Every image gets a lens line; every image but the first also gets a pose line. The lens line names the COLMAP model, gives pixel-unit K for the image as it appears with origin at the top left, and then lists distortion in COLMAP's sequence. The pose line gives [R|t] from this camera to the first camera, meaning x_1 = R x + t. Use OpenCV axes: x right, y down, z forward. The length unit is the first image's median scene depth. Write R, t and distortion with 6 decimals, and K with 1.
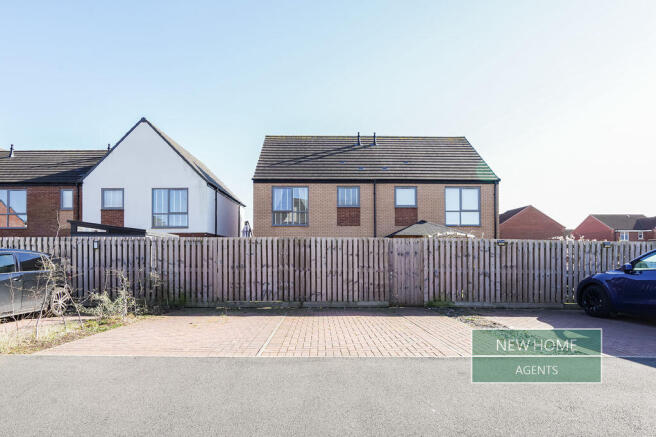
lens RADIAL K [[301.3, 0, 327.3], [0, 301.3, 218.7], [0, 0, 1]] dist [-0.011803, 0.001551]
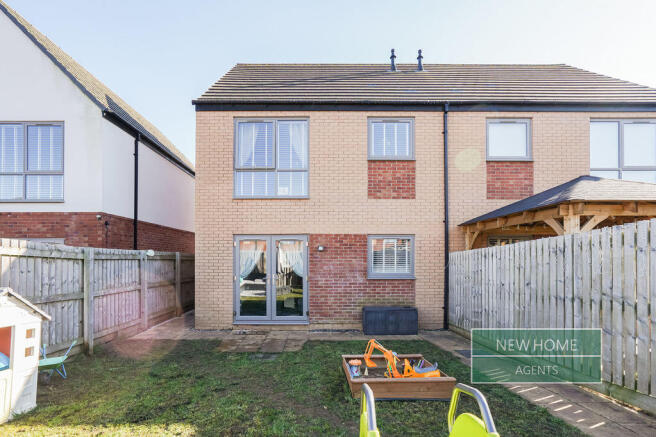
lens RADIAL K [[301.3, 0, 328.8], [0, 301.3, 218.4], [0, 0, 1]] dist [-0.011803, 0.001551]
pose [[0.999896, 0.005011, 0.013521, -0.035979], [-0.004829, 0.999898, -0.013447, 0.062485], [-0.013587, 0.013380, 0.999818, 0.518143]]
